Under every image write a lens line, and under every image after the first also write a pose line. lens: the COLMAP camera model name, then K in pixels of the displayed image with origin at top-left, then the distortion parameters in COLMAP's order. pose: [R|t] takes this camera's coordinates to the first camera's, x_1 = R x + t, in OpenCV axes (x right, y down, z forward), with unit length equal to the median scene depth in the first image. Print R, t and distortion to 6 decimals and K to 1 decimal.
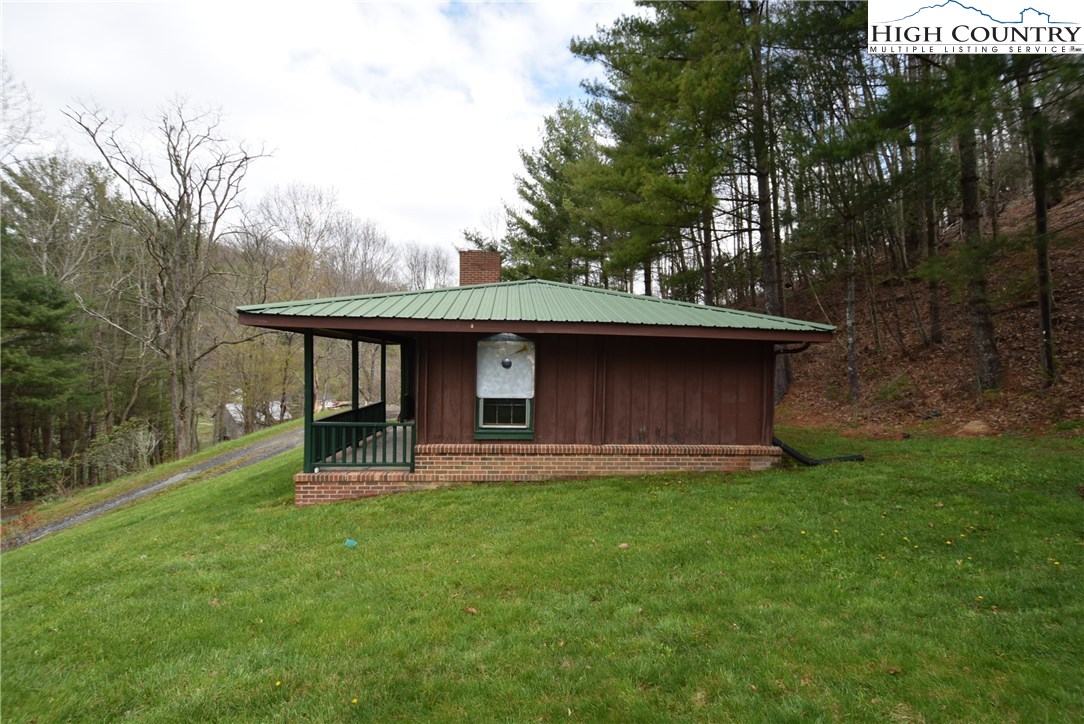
lens RADIAL K [[473.5, 0, 541.5], [0, 473.5, 367.4], [0, 0, 1]] dist [0.004733, -0.001057]
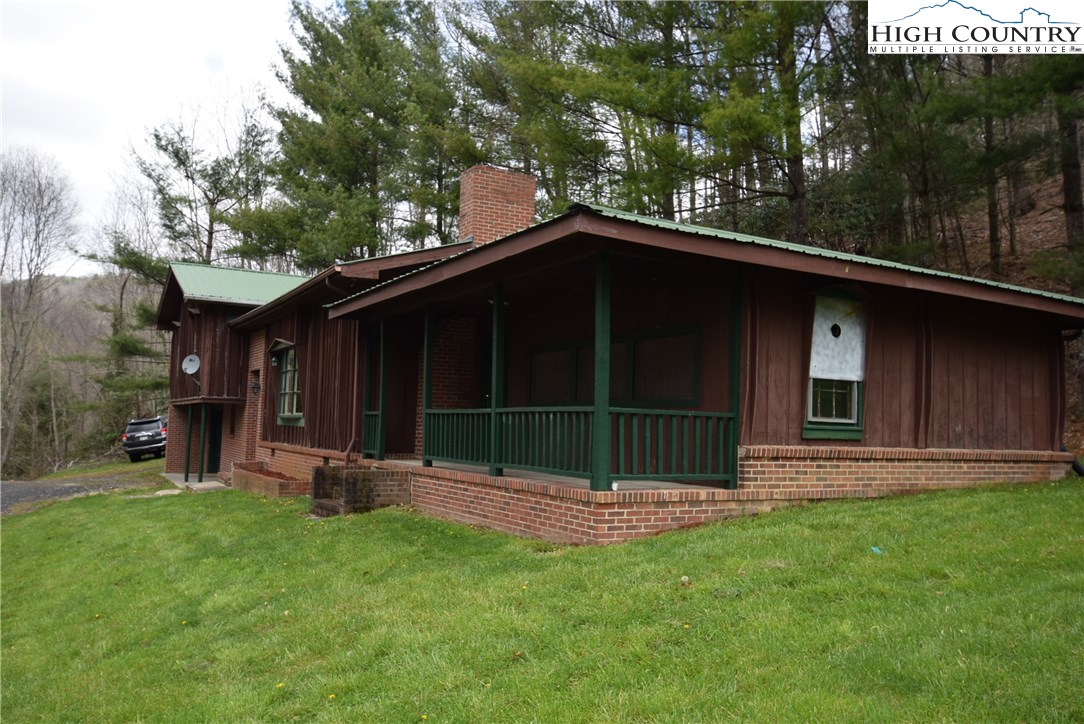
lens RADIAL K [[857.0, 0, 547.1], [0, 857.0, 362.5], [0, 0, 1]] dist [-0.006176, -0.008182]
pose [[0.905581, 0.040652, 0.422221, -0.966192], [-0.011468, 0.997380, -0.071431, 0.130942], [-0.424019, 0.059844, 0.903674, 0.037680]]
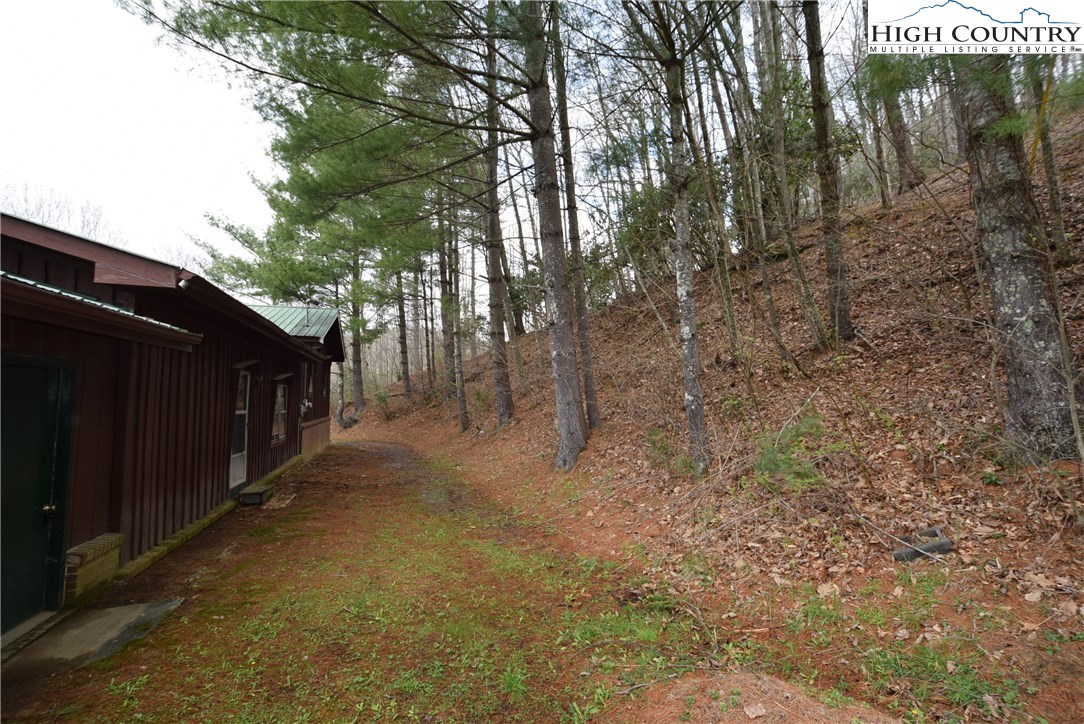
lens RADIAL K [[473.5, 0, 547.1], [0, 473.5, 361.9], [0, 0, 1]] dist [0.004733, -0.001057]
pose [[0.966263, -0.000957, 0.257556, 0.804770], [0.022396, 0.996518, -0.080319, 0.005101], [-0.256582, 0.083378, 0.962919, 1.190157]]
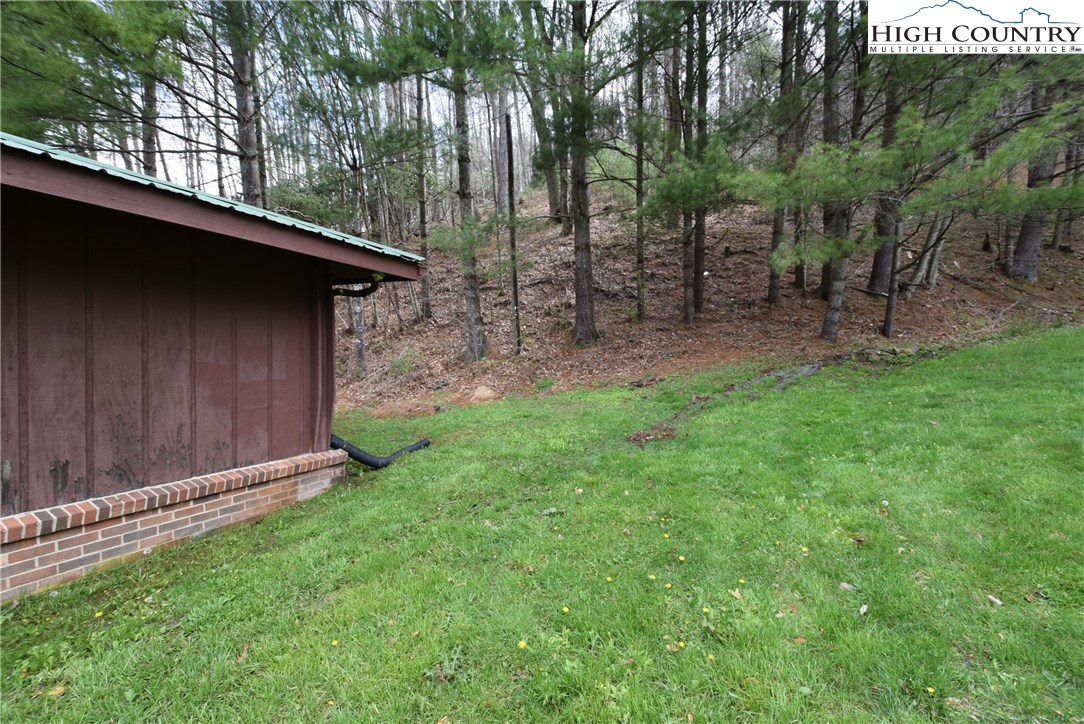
lens RADIAL K [[473.5, 0, 549.3], [0, 473.5, 361.4], [0, 0, 1]] dist [0.004733, -0.001057]
pose [[0.497826, -0.024877, 0.866920, 0.114816], [0.008548, 0.999681, 0.023779, 0.044017], [-0.867235, -0.004428, 0.497880, 0.479237]]
